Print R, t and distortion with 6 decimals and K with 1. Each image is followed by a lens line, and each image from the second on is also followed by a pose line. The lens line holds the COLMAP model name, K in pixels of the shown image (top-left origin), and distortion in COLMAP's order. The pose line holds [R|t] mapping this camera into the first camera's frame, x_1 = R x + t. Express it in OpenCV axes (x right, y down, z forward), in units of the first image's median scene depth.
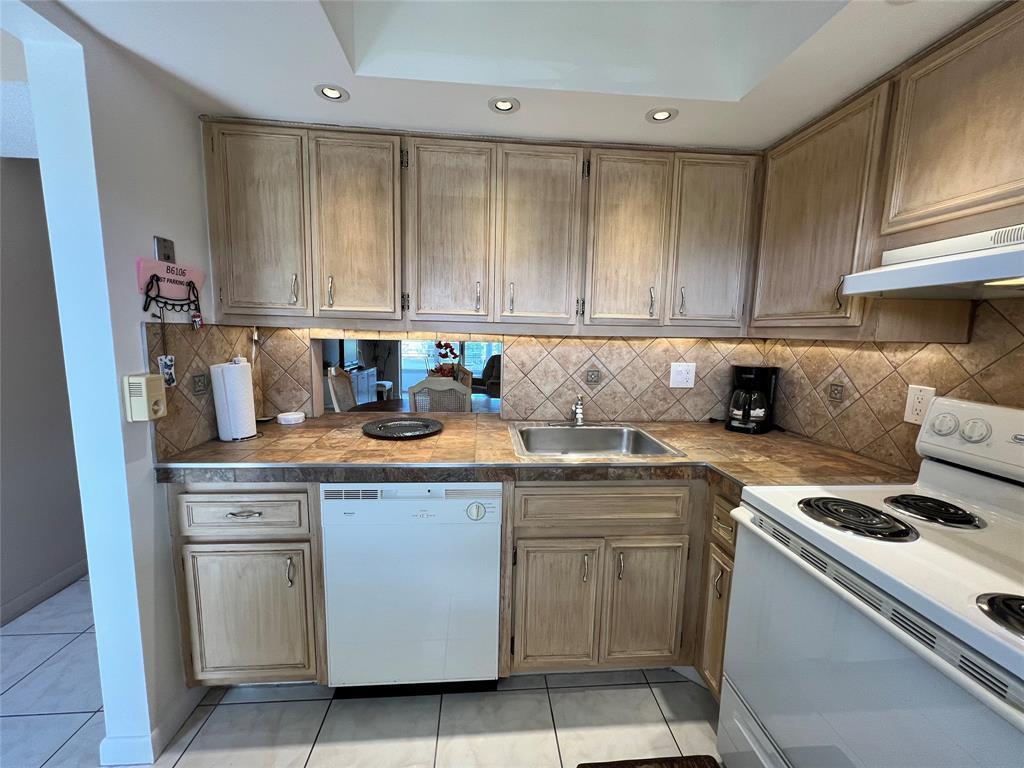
lens RADIAL K [[410.3, 0, 512.4], [0, 410.3, 385.3], [0, 0, 1]] dist [-0.000605, -0.000041]
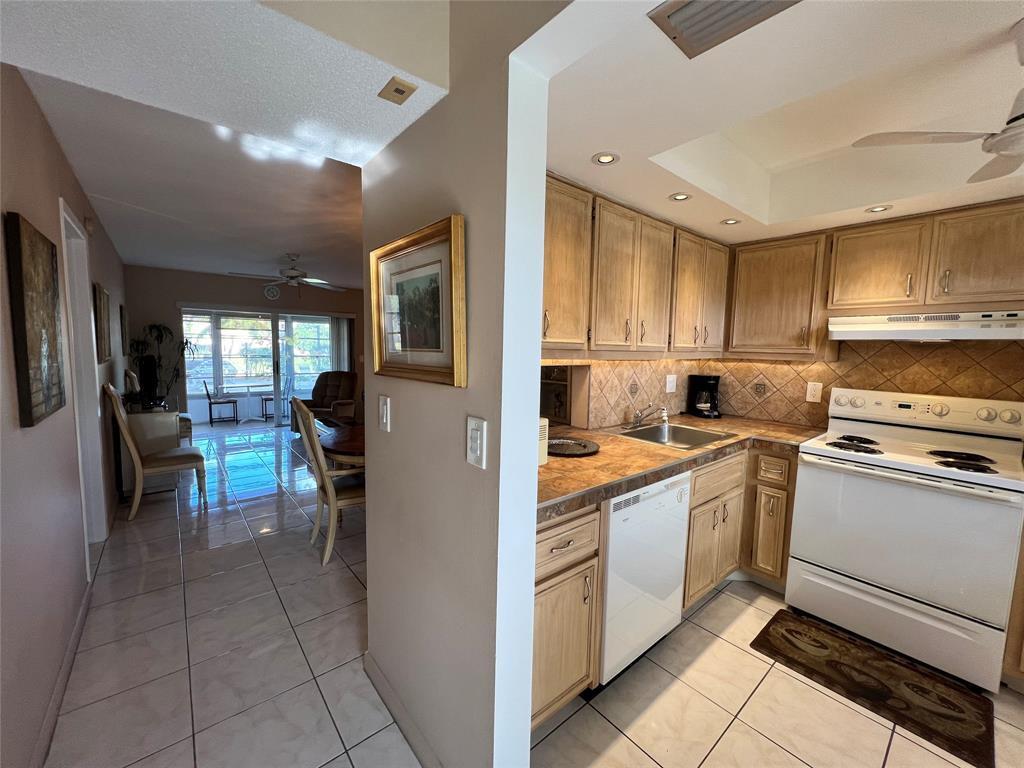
lens RADIAL K [[410.3, 0, 509.0], [0, 410.3, 385.2], [0, 0, 1]] dist [-0.000605, -0.000041]
pose [[0.815061, -0.059185, 0.576344, -1.152239], [0.072597, 0.997361, -0.000246, -0.079495], [-0.574809, 0.042041, 0.817207, 0.198397]]
